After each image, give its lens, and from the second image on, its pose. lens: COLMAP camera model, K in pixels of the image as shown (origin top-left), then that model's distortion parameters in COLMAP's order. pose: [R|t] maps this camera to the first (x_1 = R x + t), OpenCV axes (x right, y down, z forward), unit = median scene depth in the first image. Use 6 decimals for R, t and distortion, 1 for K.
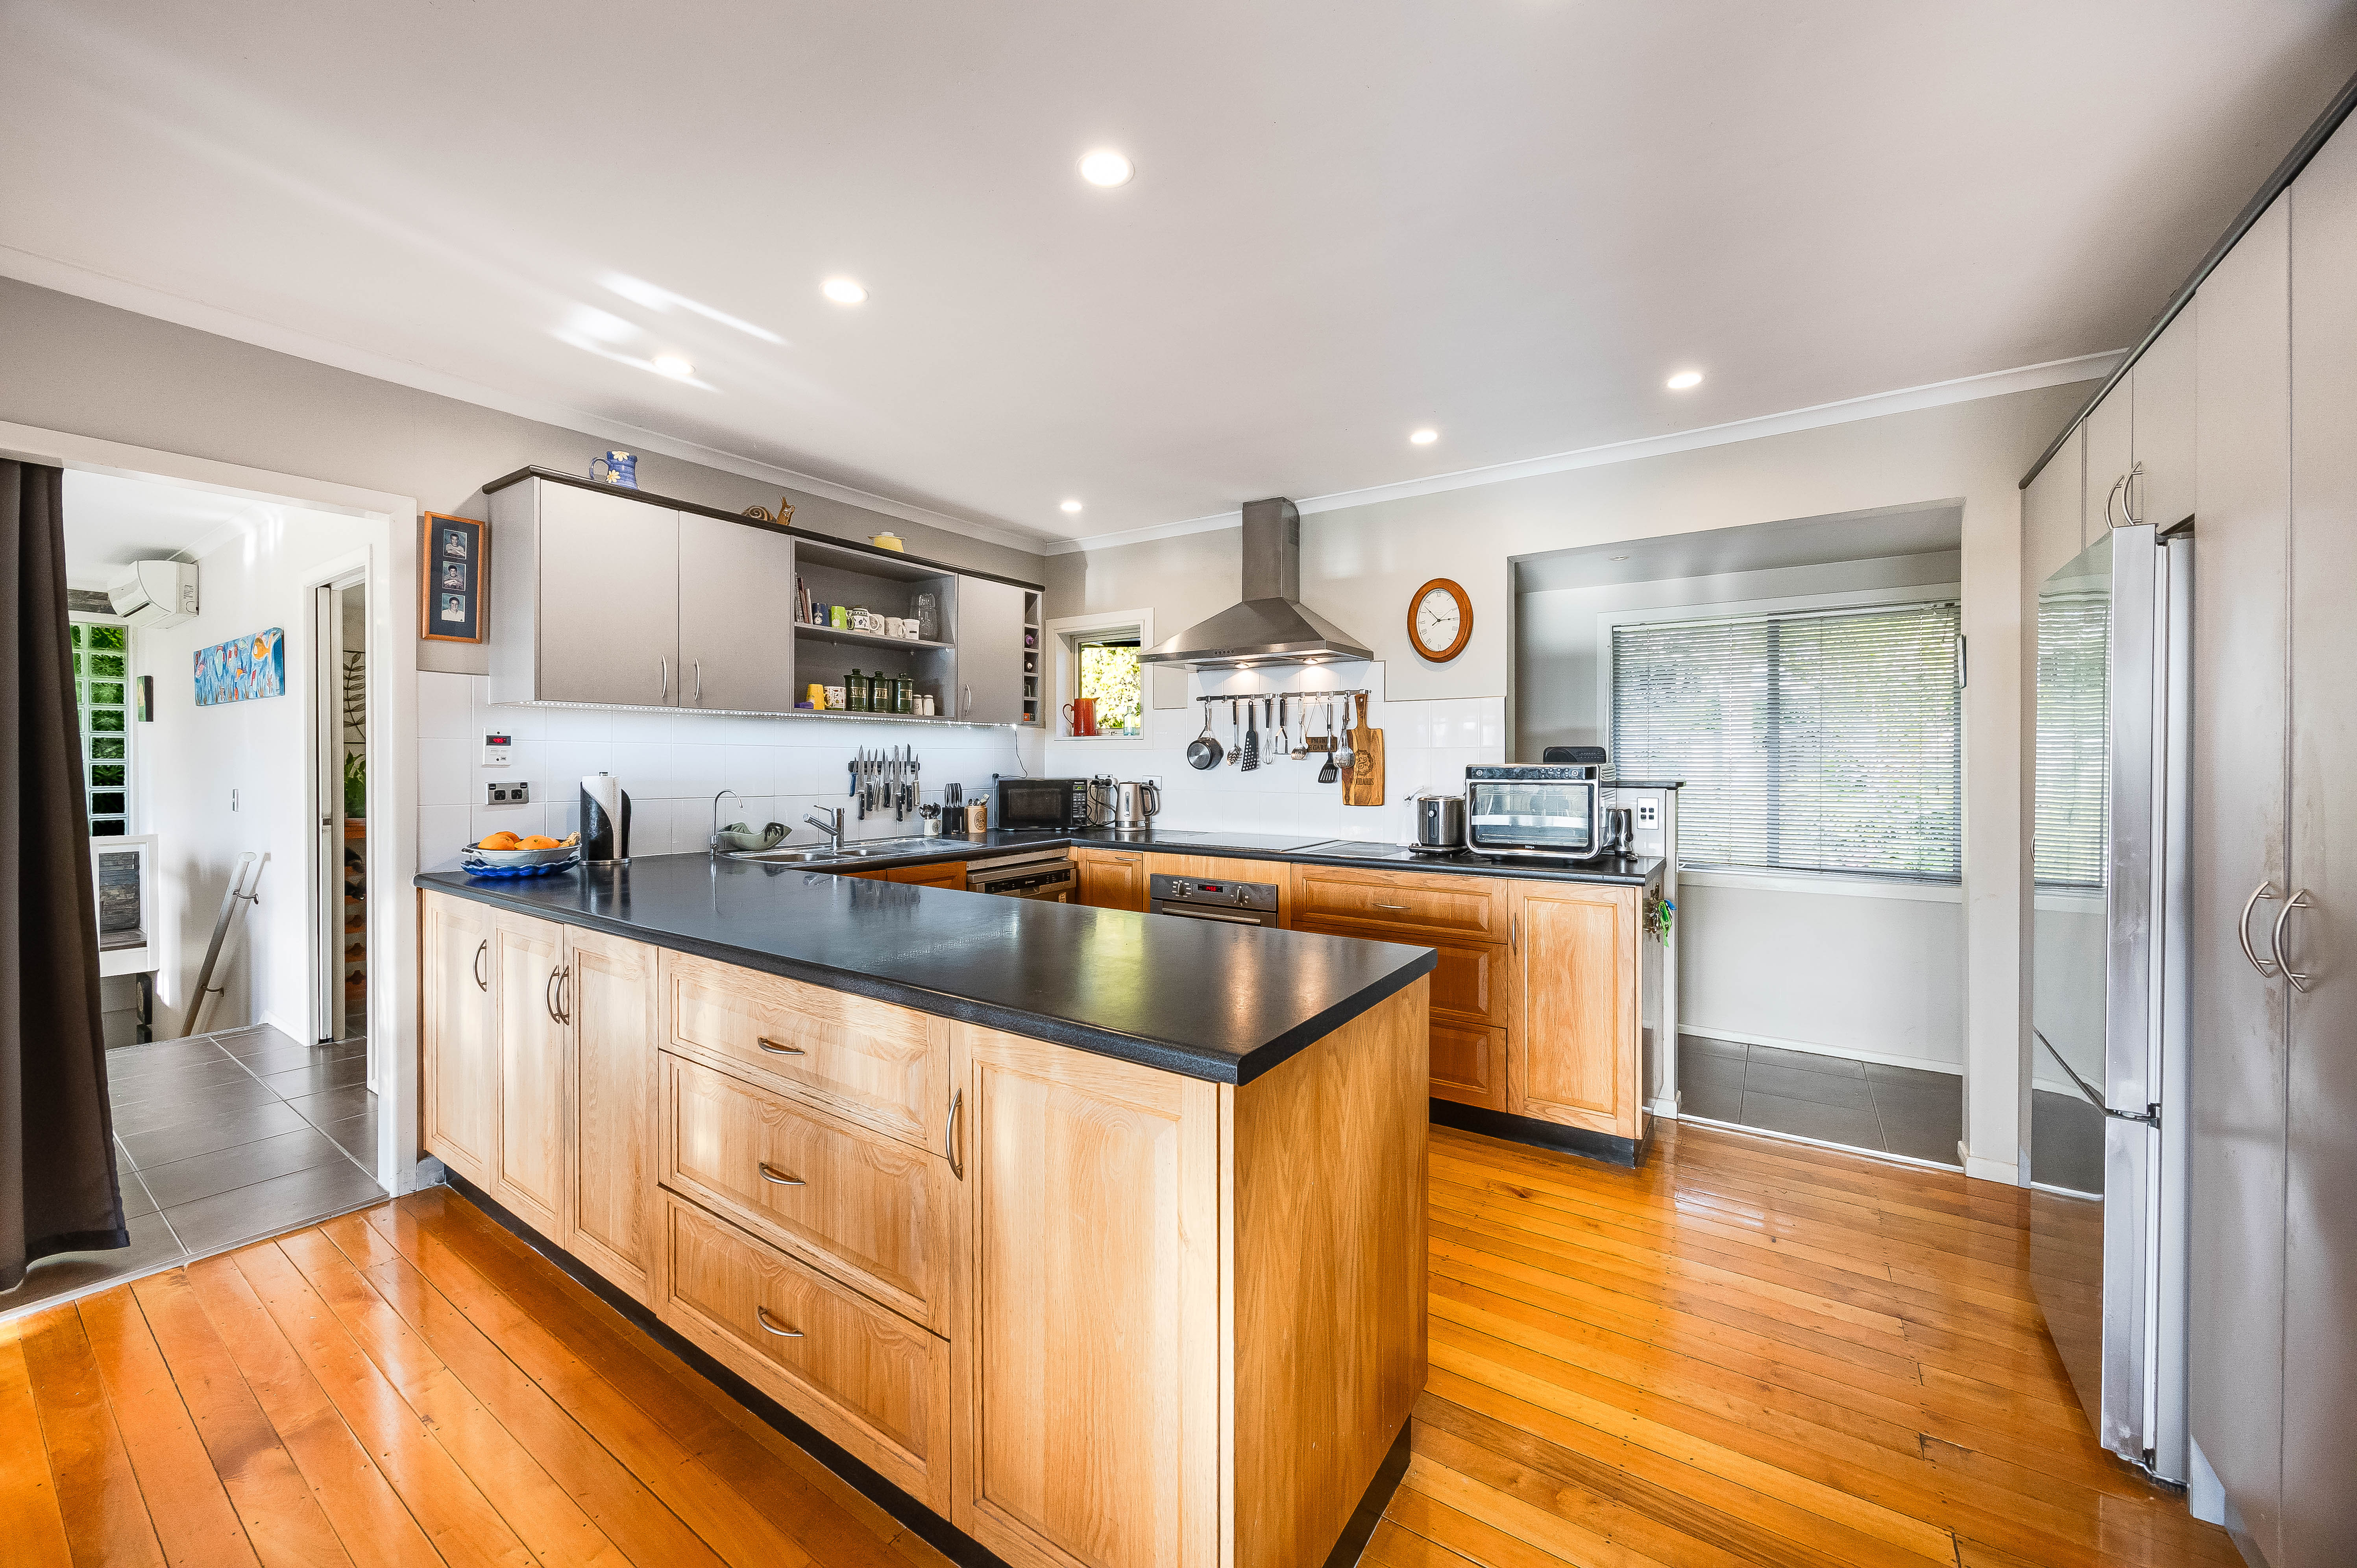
lens RADIAL K [[893.8, 0, 1176.8], [0, 893.8, 773.8], [0, 0, 1]] dist [0.012166, 0.000128]
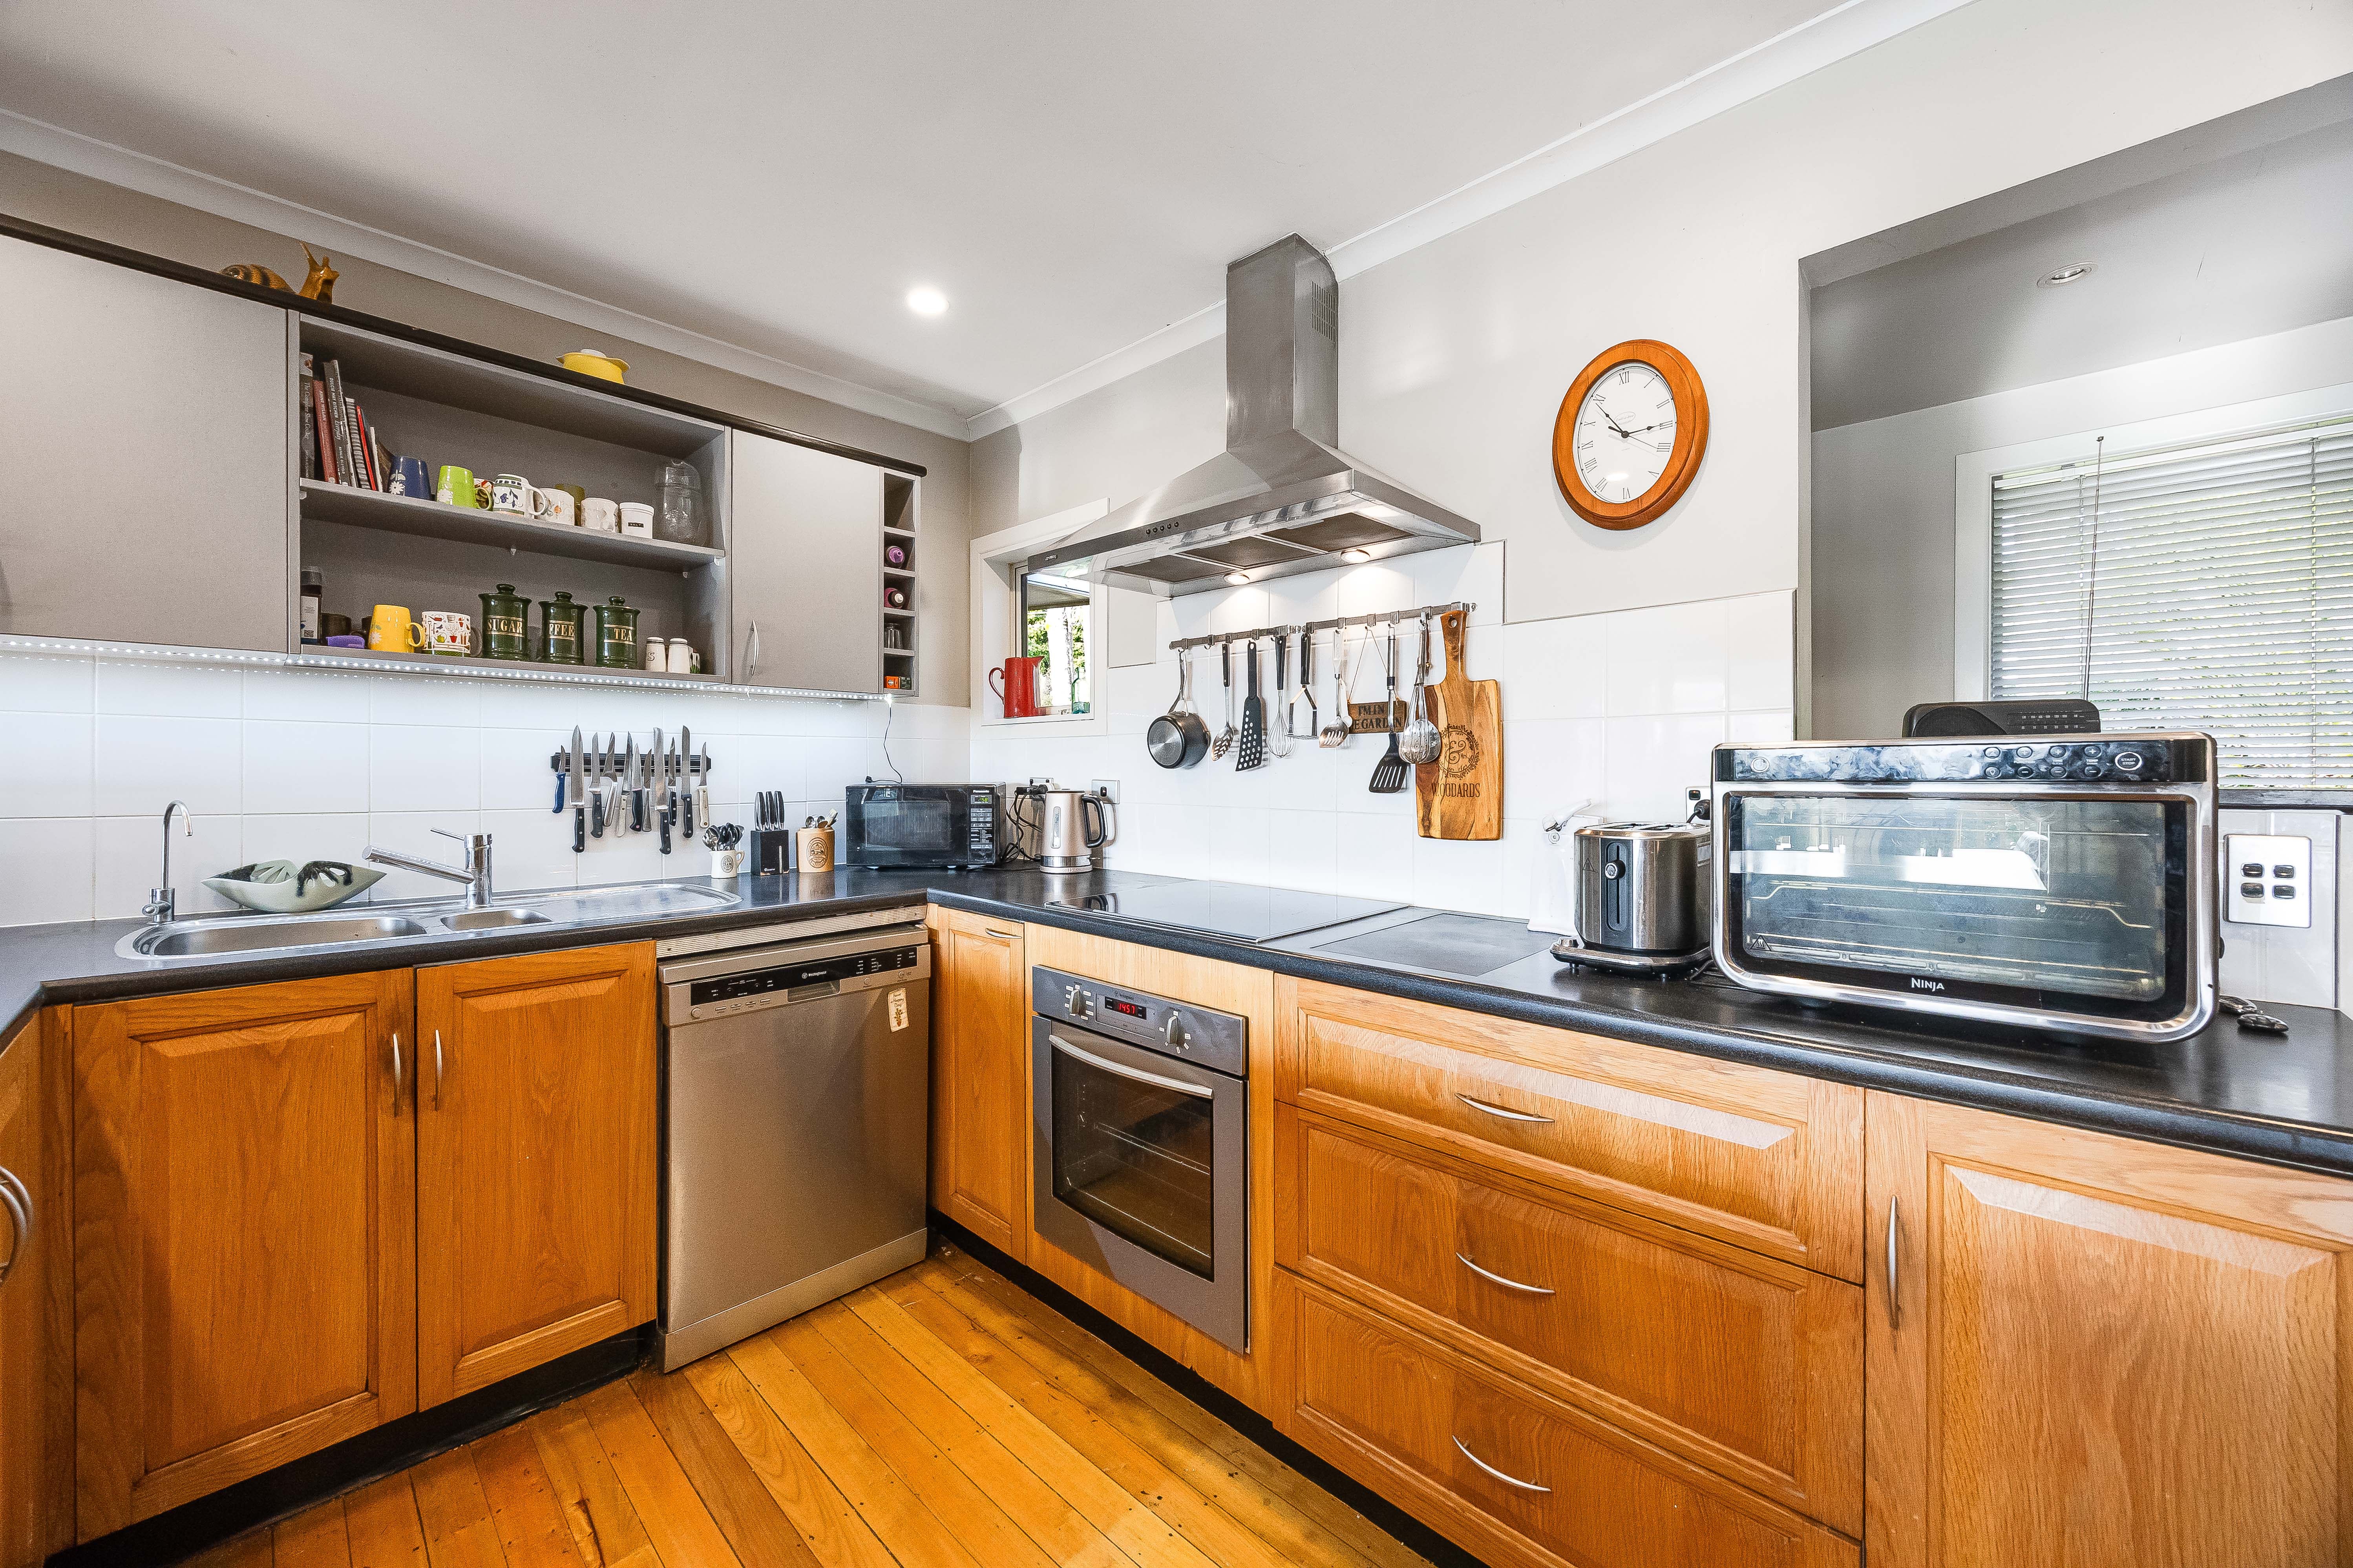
lens RADIAL K [[892.3, 0, 1177.1], [0, 892.3, 773.3], [0, 0, 1]] dist [0.012166, 0.000128]
pose [[0.986640, -0.000051, -0.162914, 0.132944], [-0.002096, 0.999913, -0.013006, 0.006030], [0.162900, 0.013174, 0.986555, 0.482312]]
